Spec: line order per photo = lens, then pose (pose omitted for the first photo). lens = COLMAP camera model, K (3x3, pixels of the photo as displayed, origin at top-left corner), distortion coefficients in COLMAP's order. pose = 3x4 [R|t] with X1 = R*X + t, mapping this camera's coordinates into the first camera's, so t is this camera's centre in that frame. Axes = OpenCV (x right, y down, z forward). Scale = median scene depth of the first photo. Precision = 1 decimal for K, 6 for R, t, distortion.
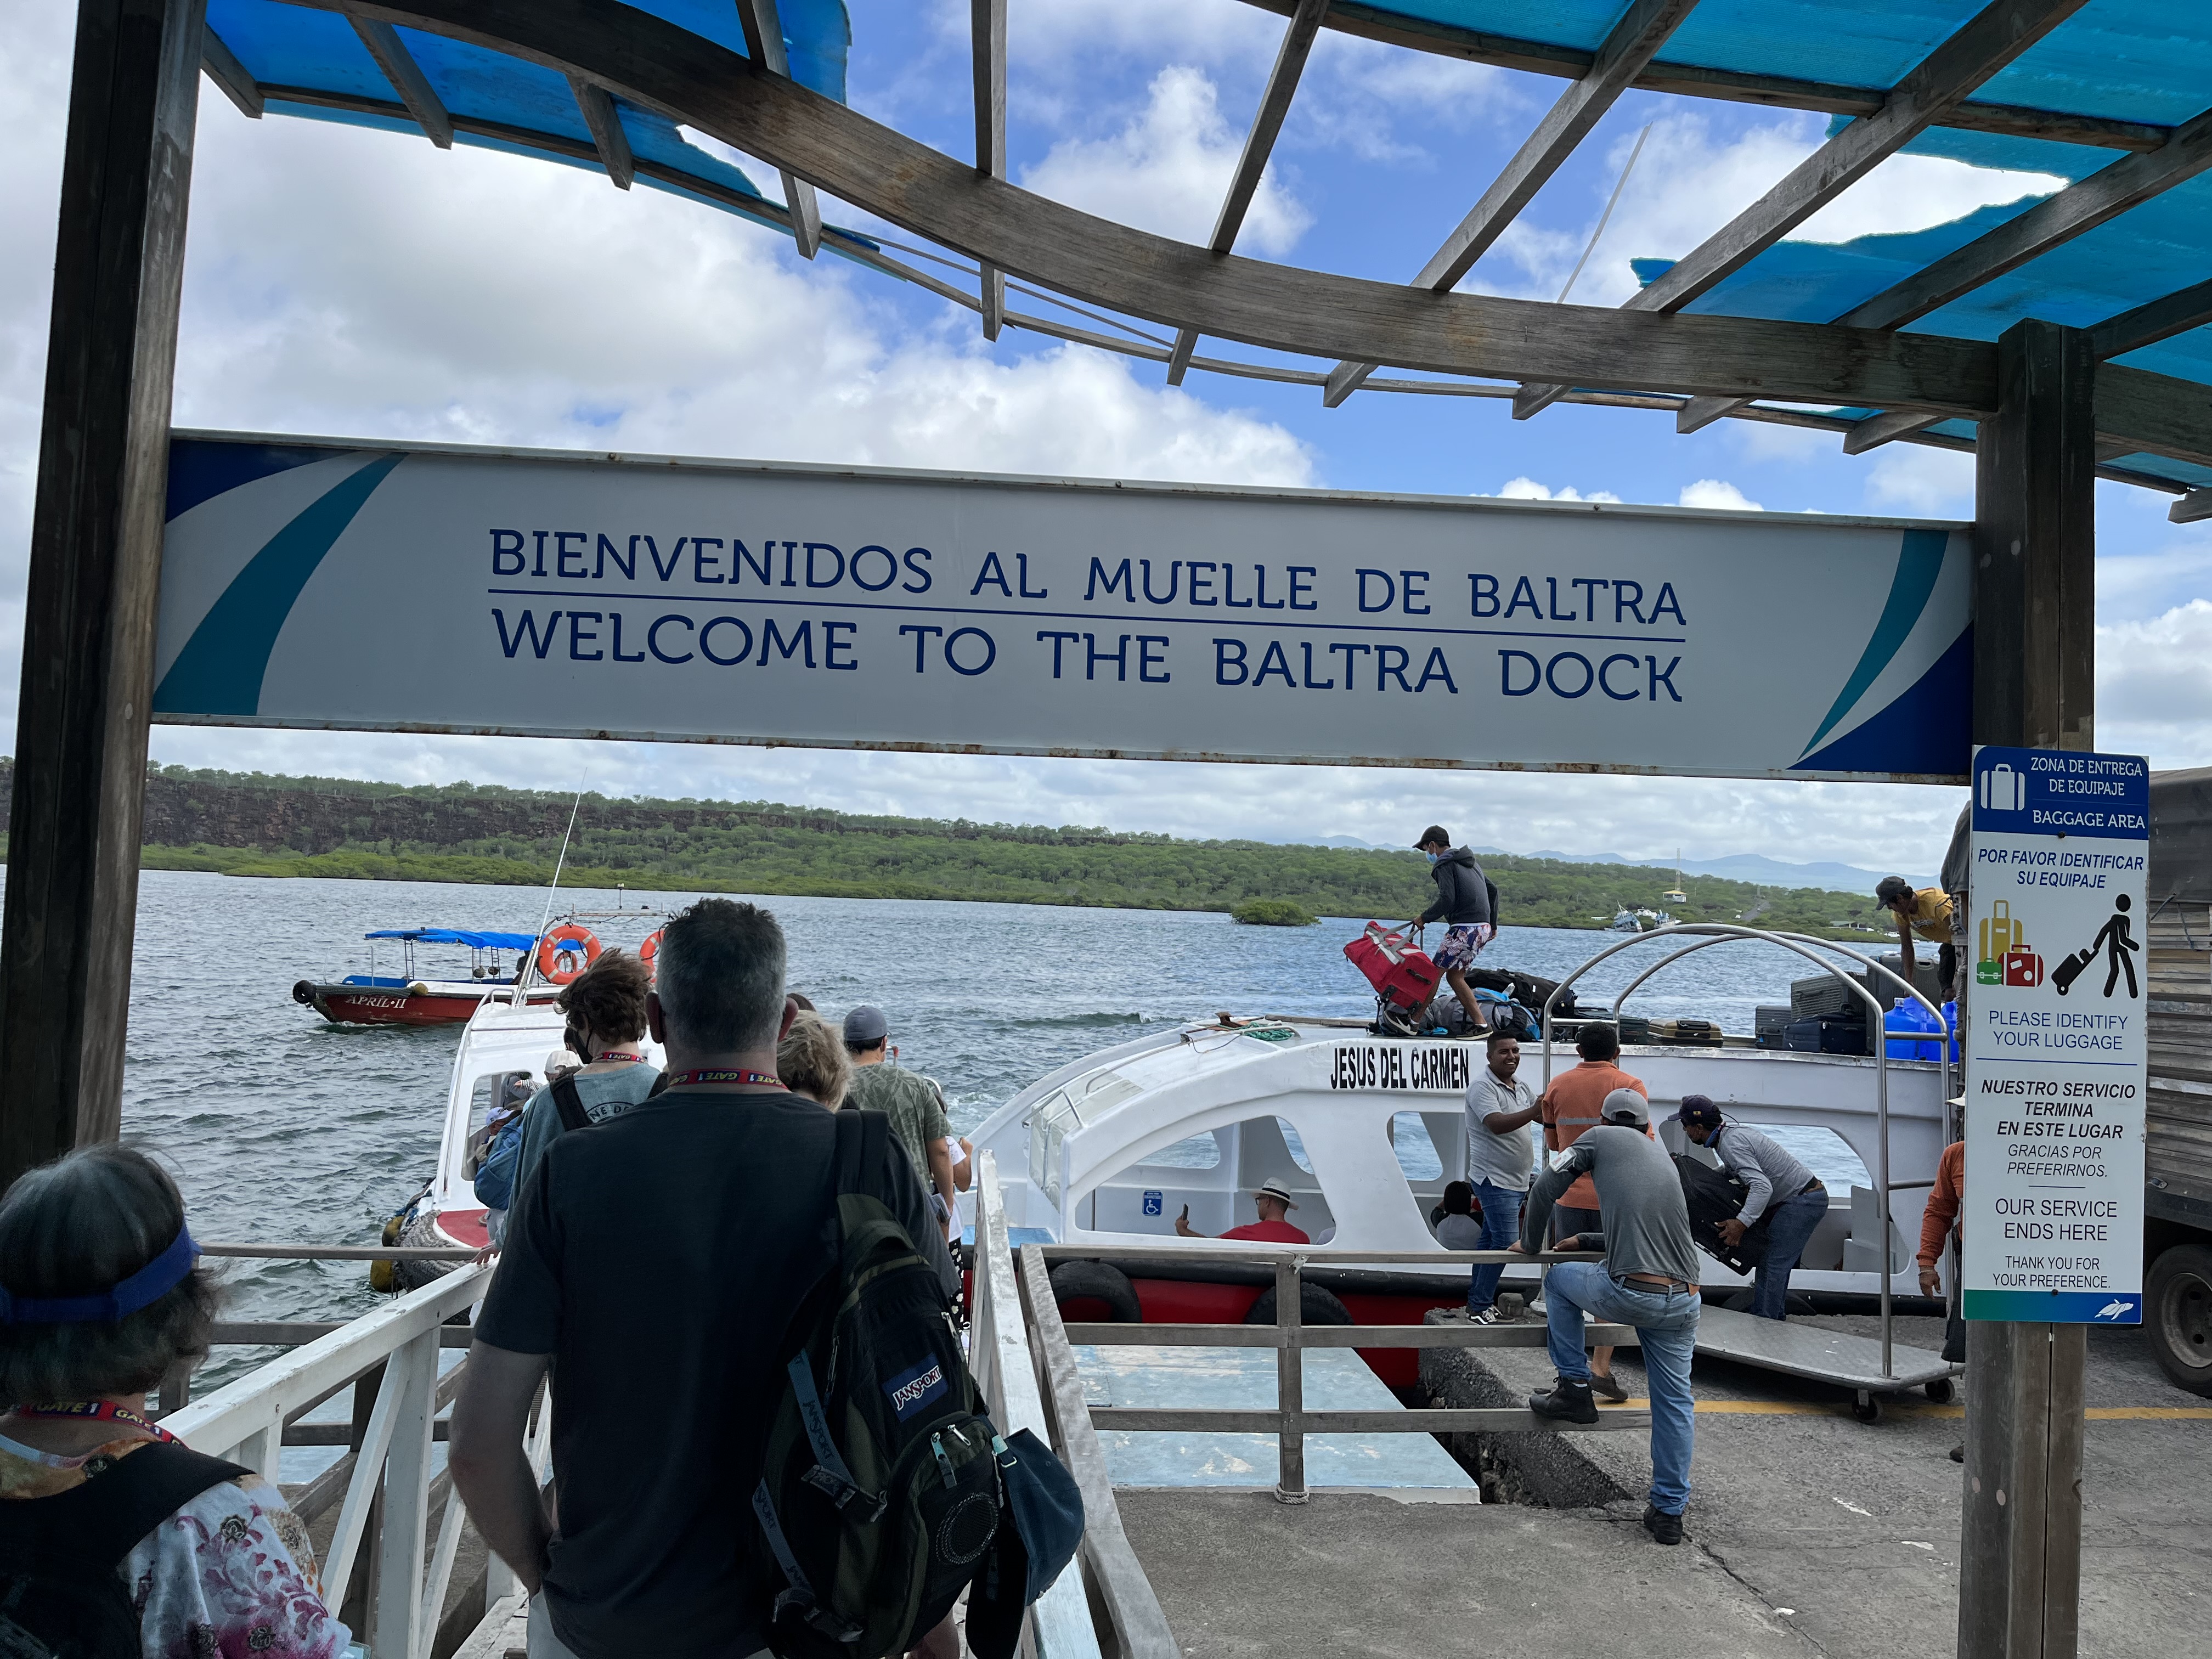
lens RADIAL K [[1670.6, 0, 1091.5], [0, 1670.6, 808.8], [0, 0, 1]] dist [0.044134, -0.046052]
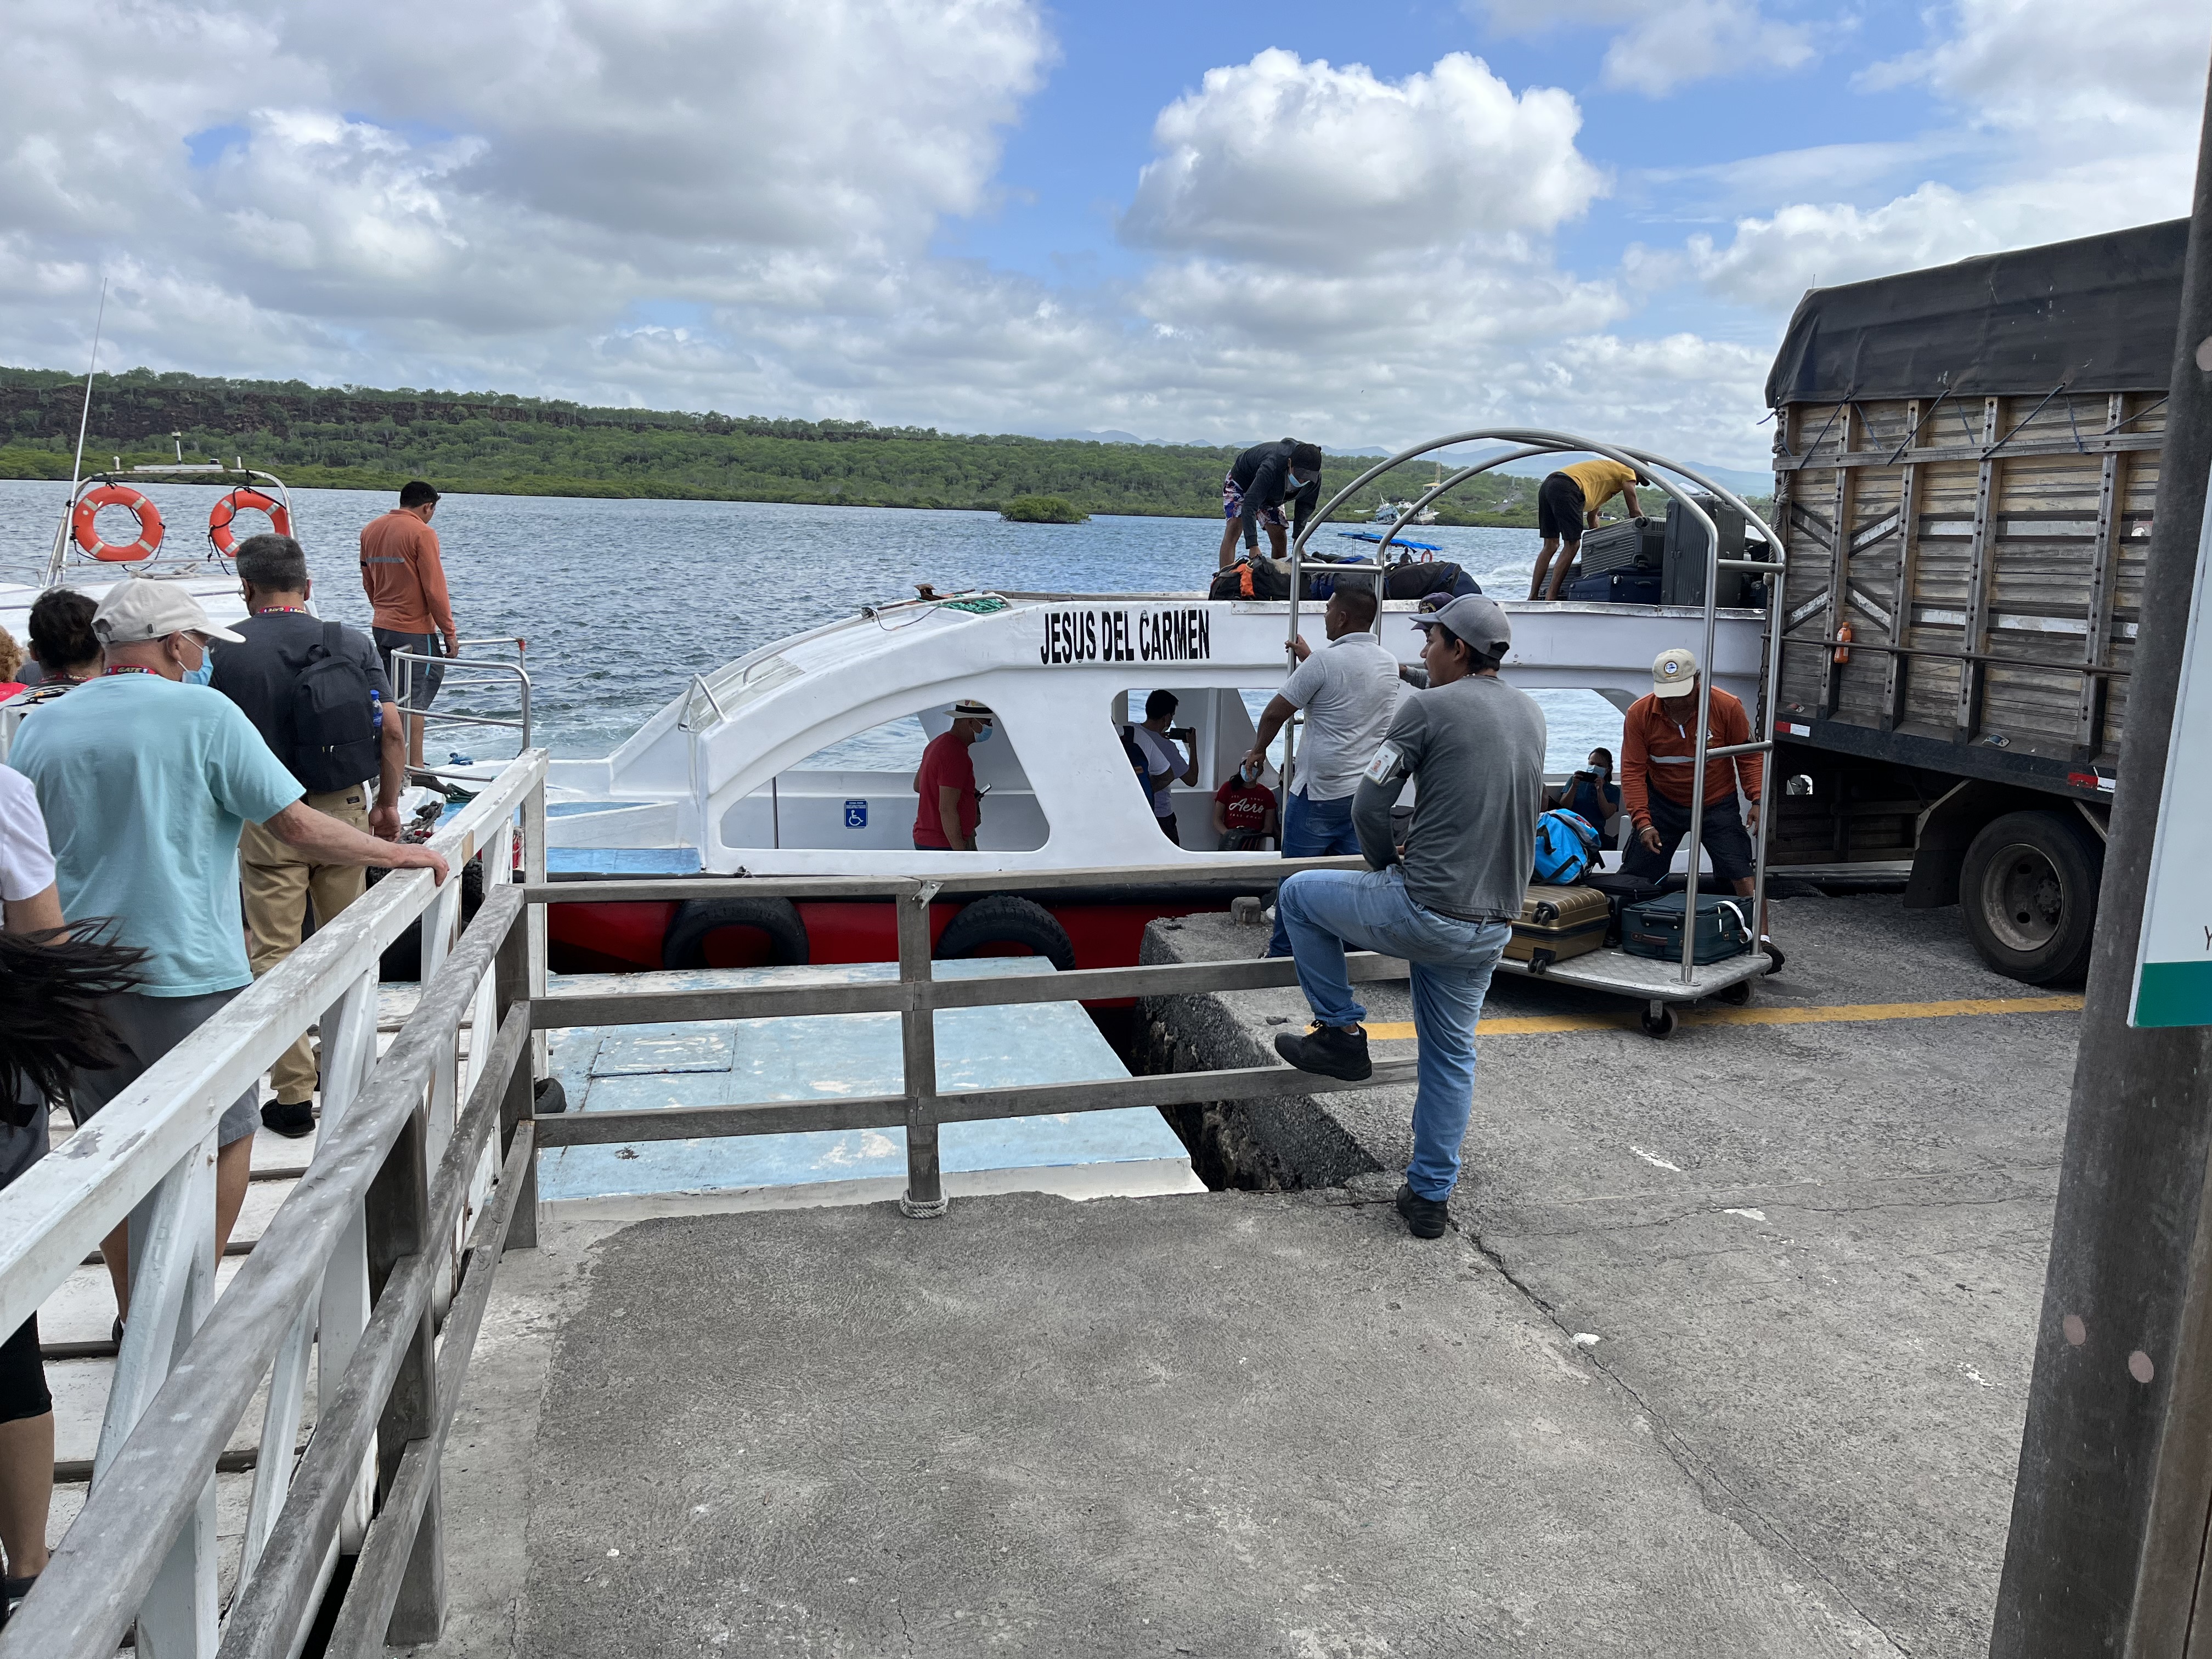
lens RADIAL K [[1670.6, 0, 1105.0], [0, 1670.6, 821.2], [0, 0, 1]] dist [0.044134, -0.046052]
pose [[0.989666, -0.037230, 0.138476, 0.075606], [0.002549, 0.970121, 0.242609, 0.056964], [-0.143371, -0.239749, 0.960190, 0.253185]]
